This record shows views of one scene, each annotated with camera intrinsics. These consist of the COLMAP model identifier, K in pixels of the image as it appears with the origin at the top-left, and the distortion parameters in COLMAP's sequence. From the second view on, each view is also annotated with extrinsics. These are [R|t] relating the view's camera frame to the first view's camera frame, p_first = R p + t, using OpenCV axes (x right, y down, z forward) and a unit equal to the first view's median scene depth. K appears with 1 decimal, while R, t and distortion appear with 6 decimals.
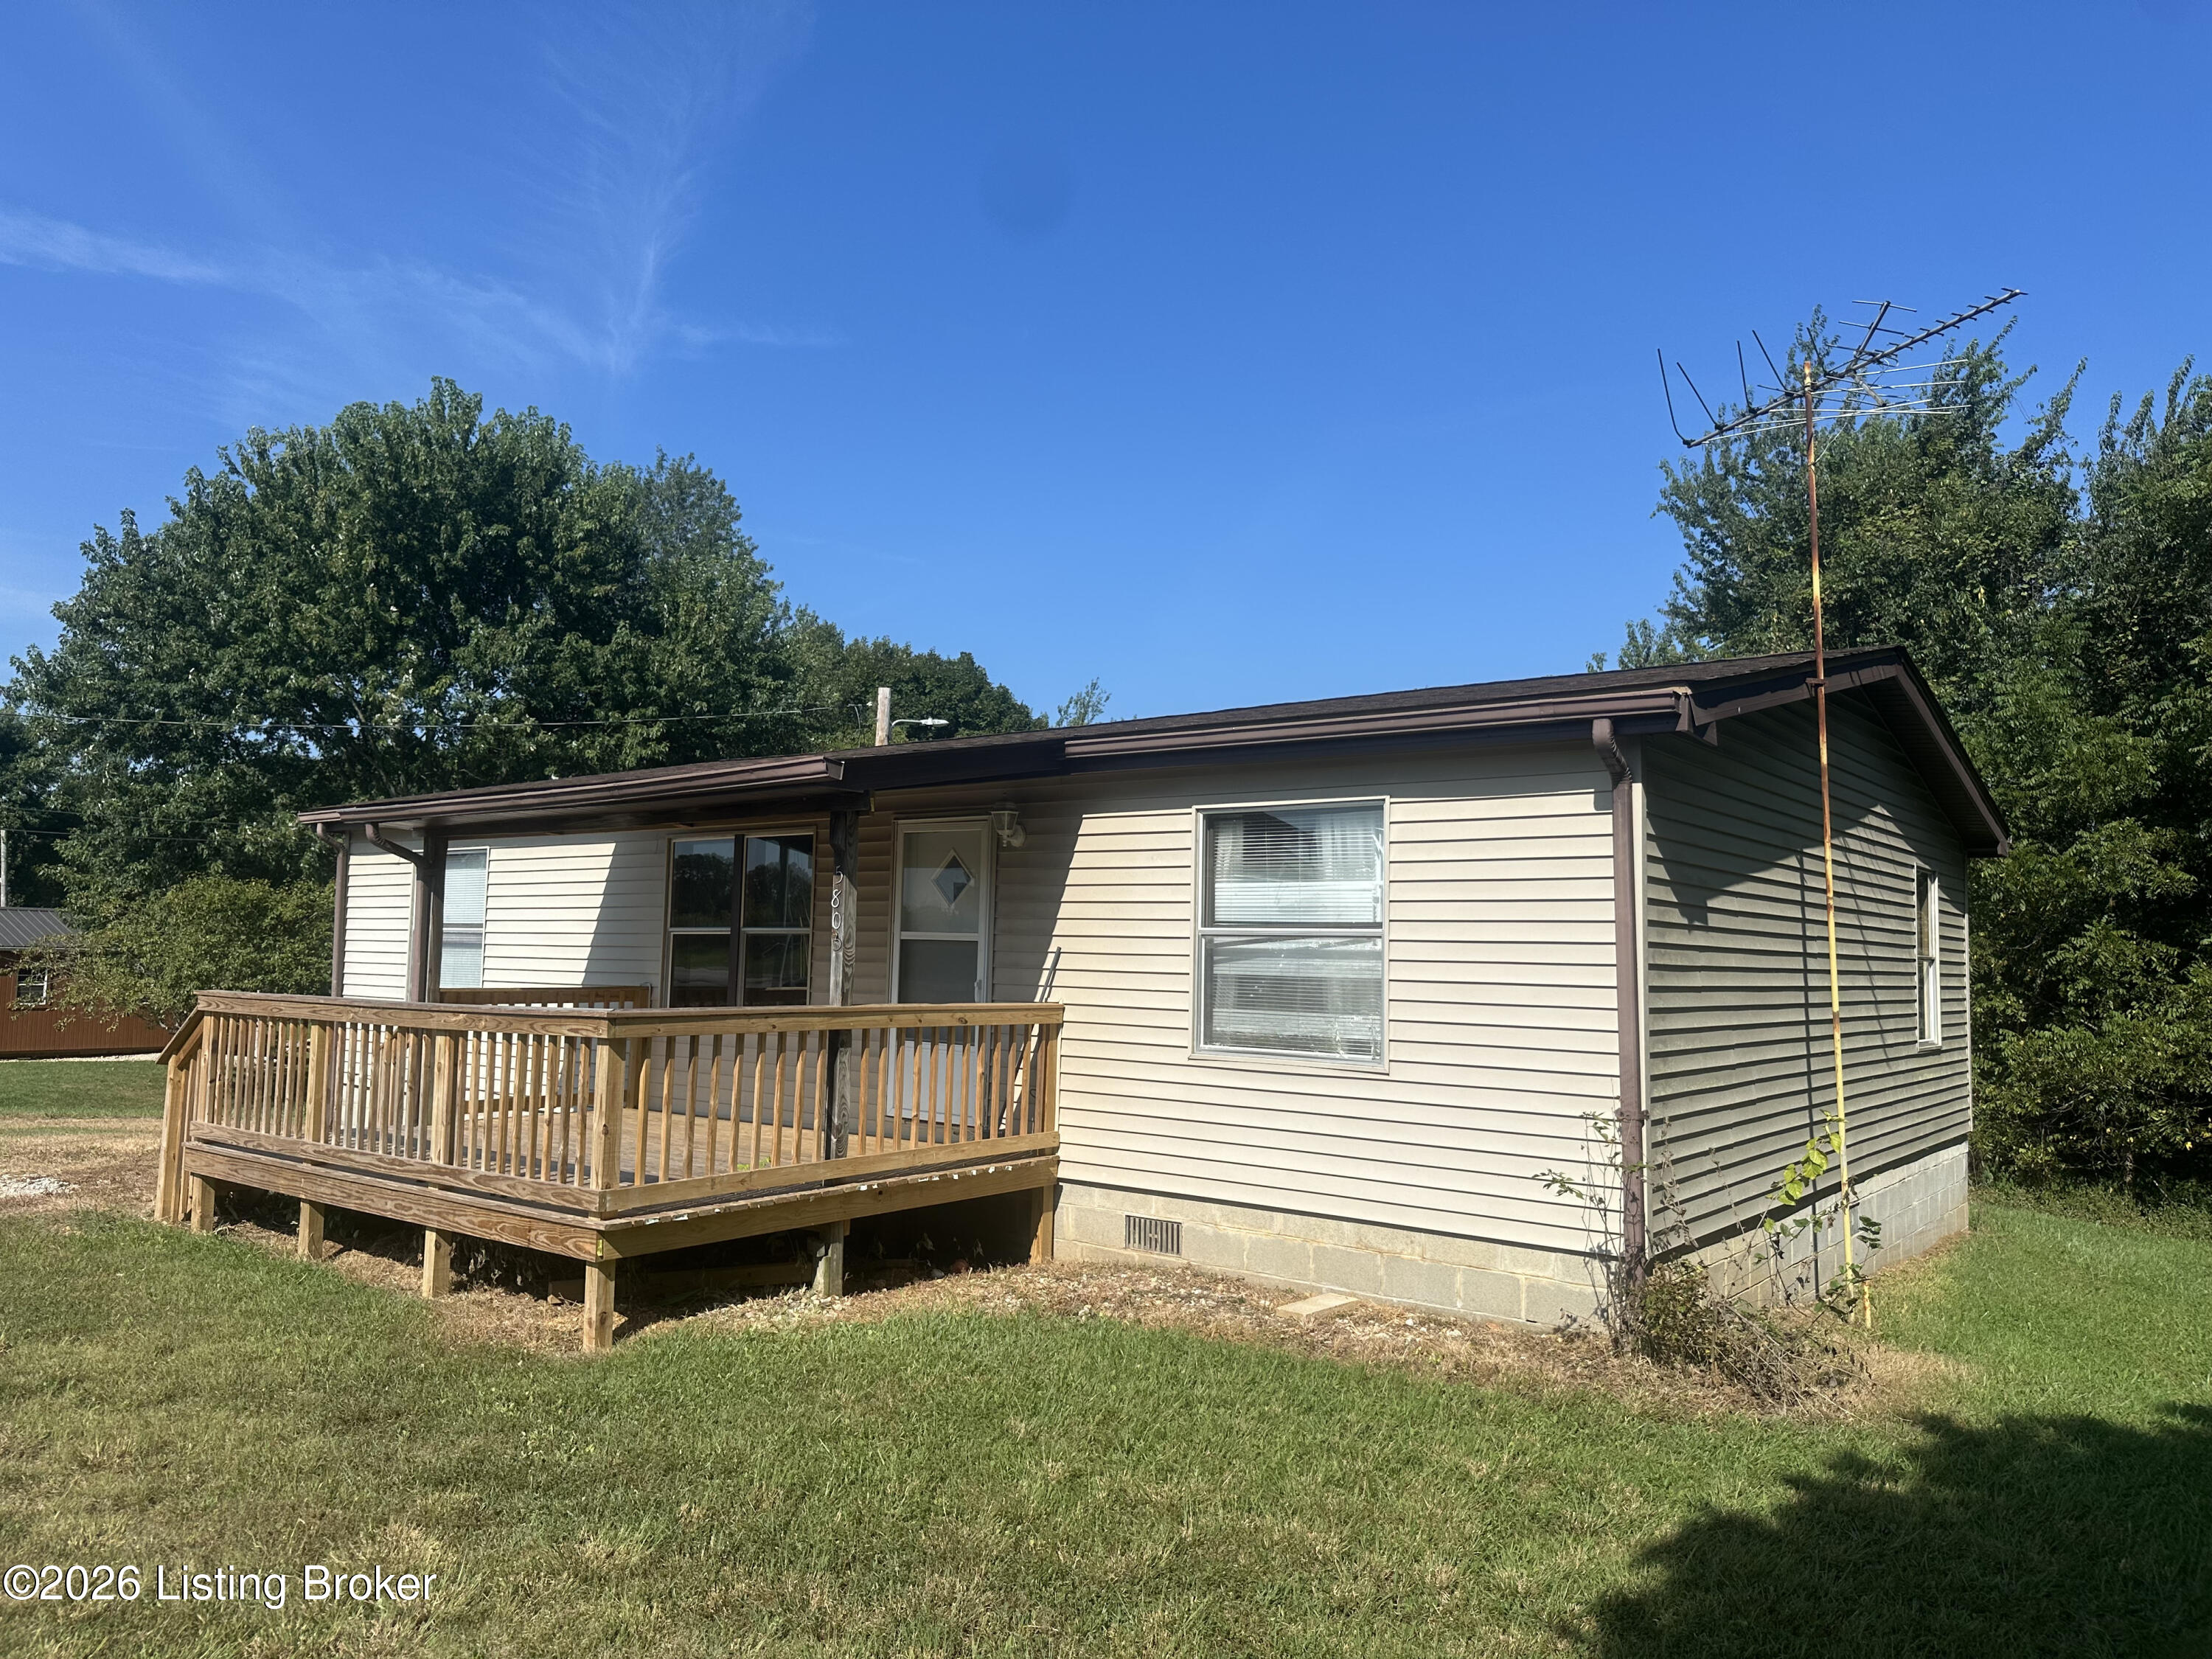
lens RADIAL K [[1579.1, 0, 1105.5], [0, 1579.1, 826.3], [0, 0, 1]] dist [-0.012157, -0.004780]
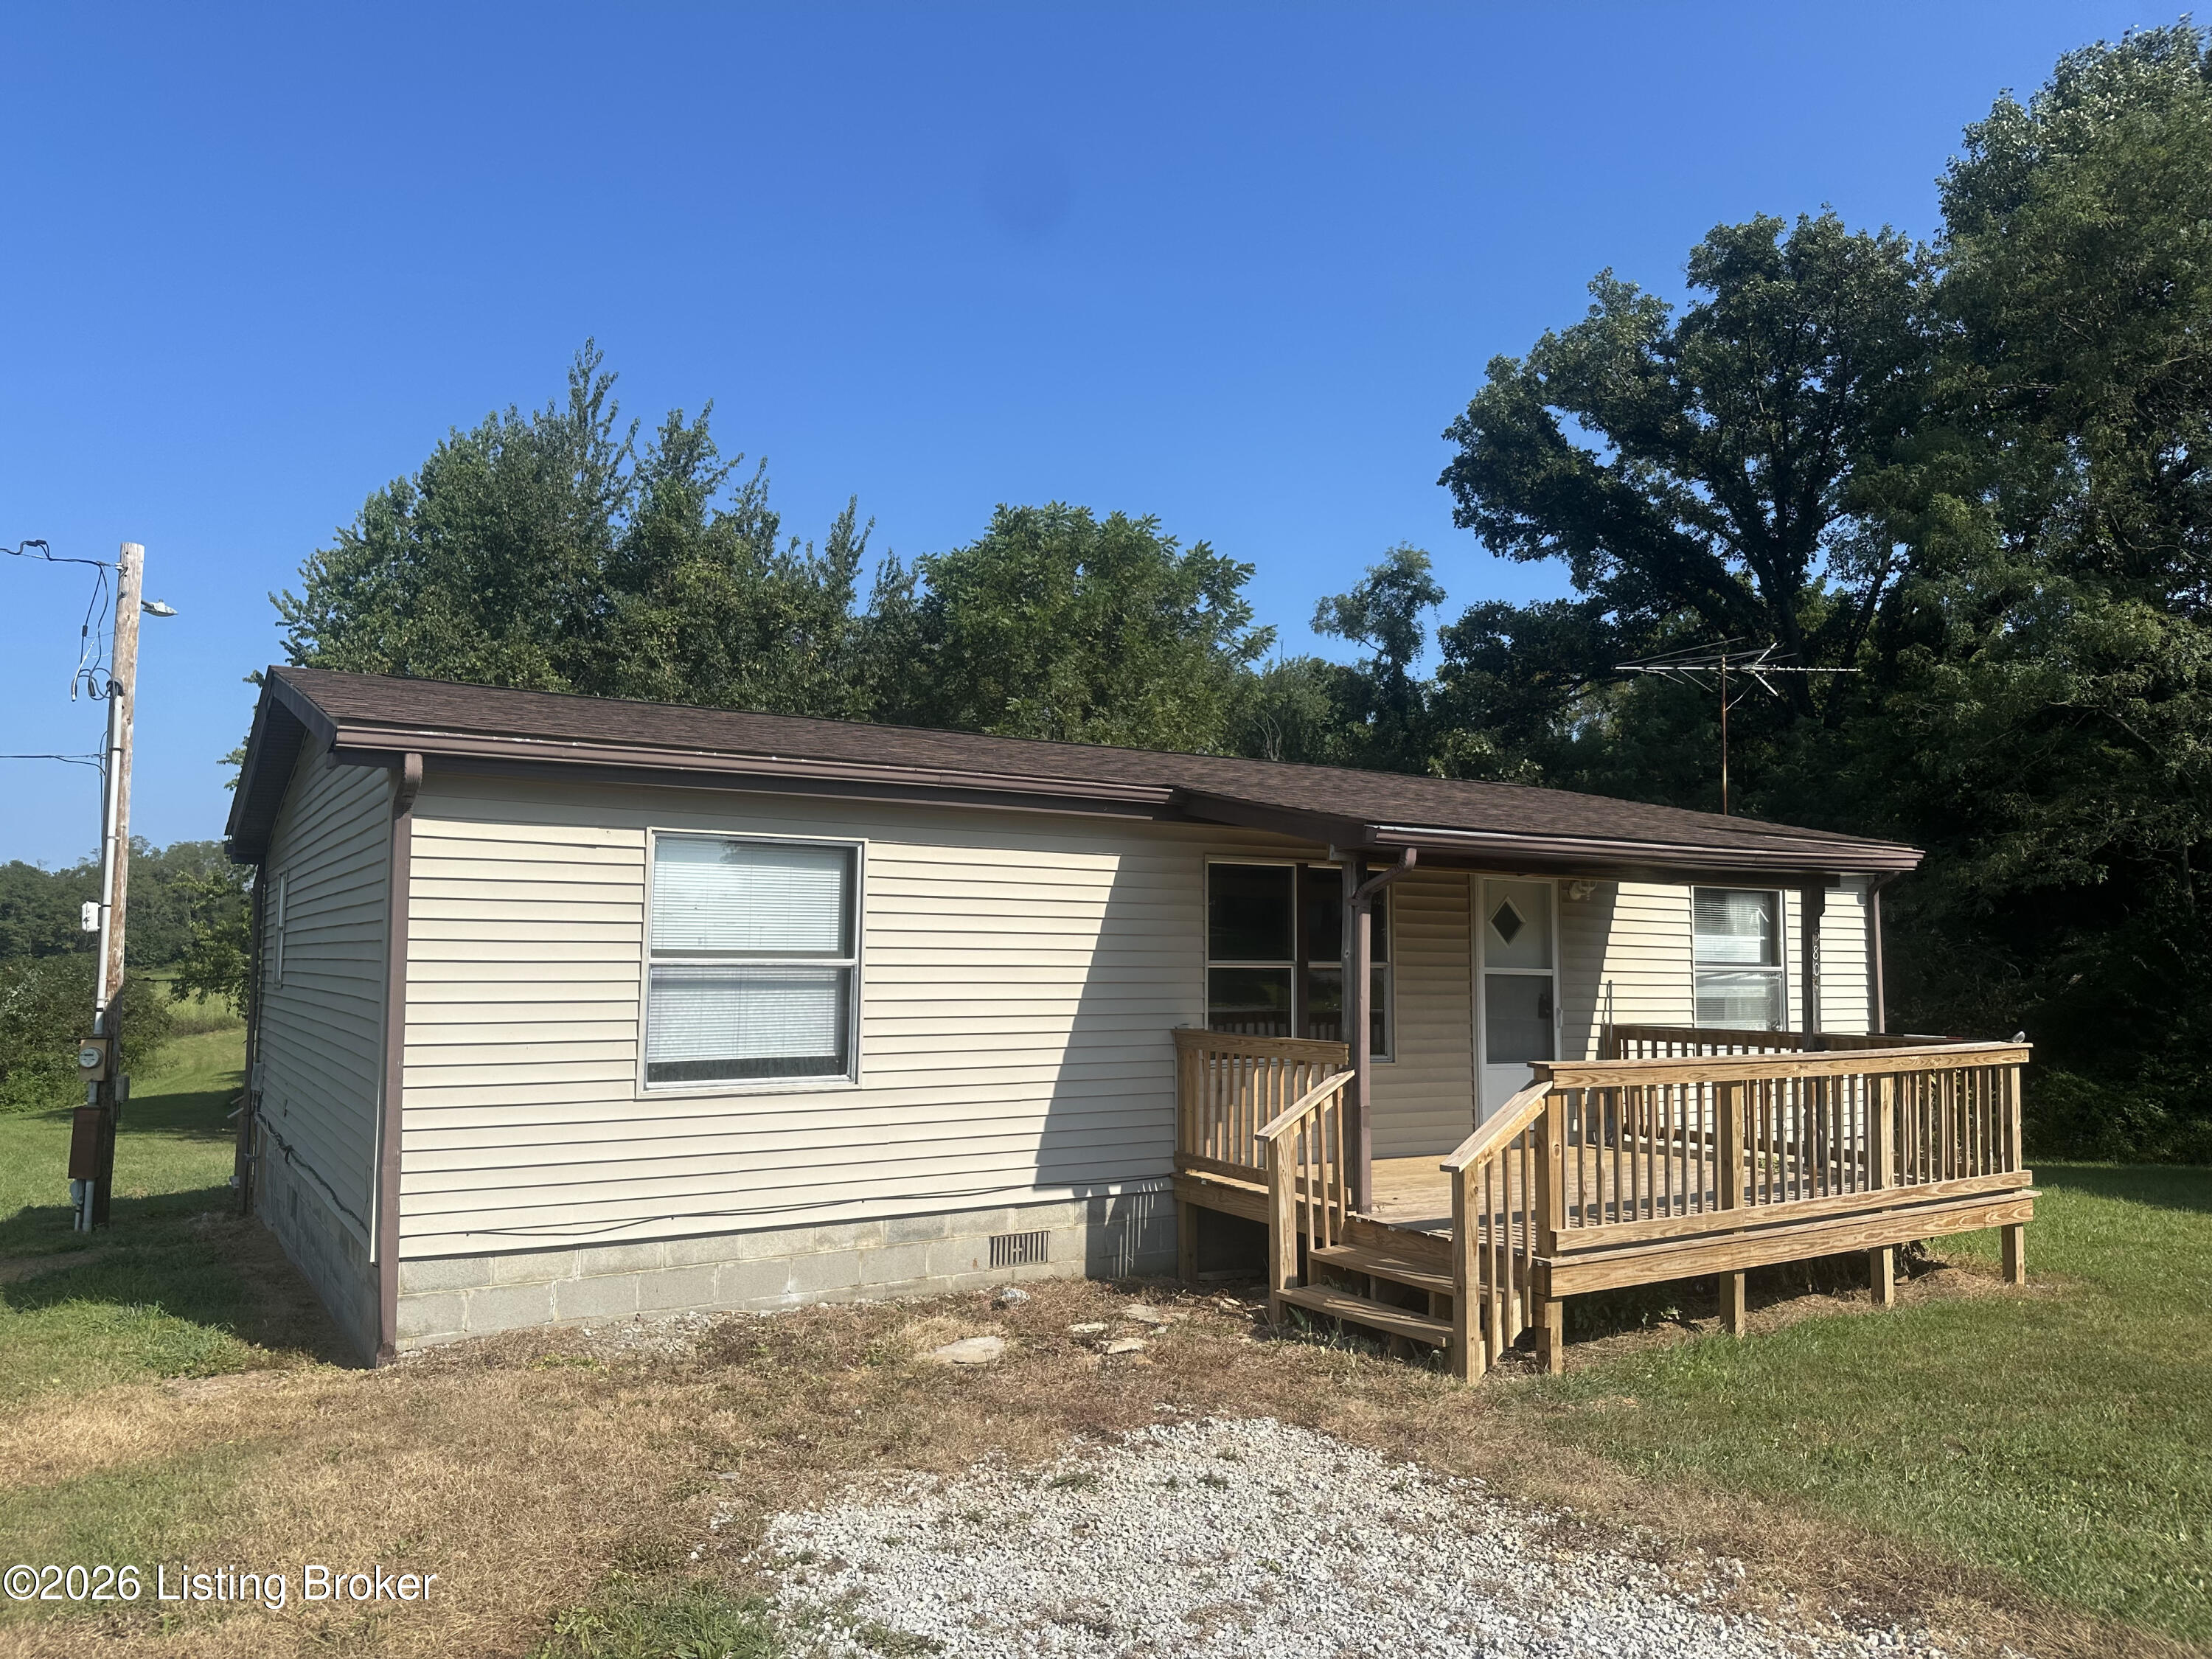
lens RADIAL K [[1579.1, 0, 1099.6], [0, 1579.1, 838.8], [0, 0, 1]] dist [-0.012157, -0.004780]
pose [[0.347293, 0.057217, 0.936010, -1.402544], [-0.083866, 0.996032, -0.029769, 0.034751], [-0.933999, -0.068161, 0.350714, 0.945877]]
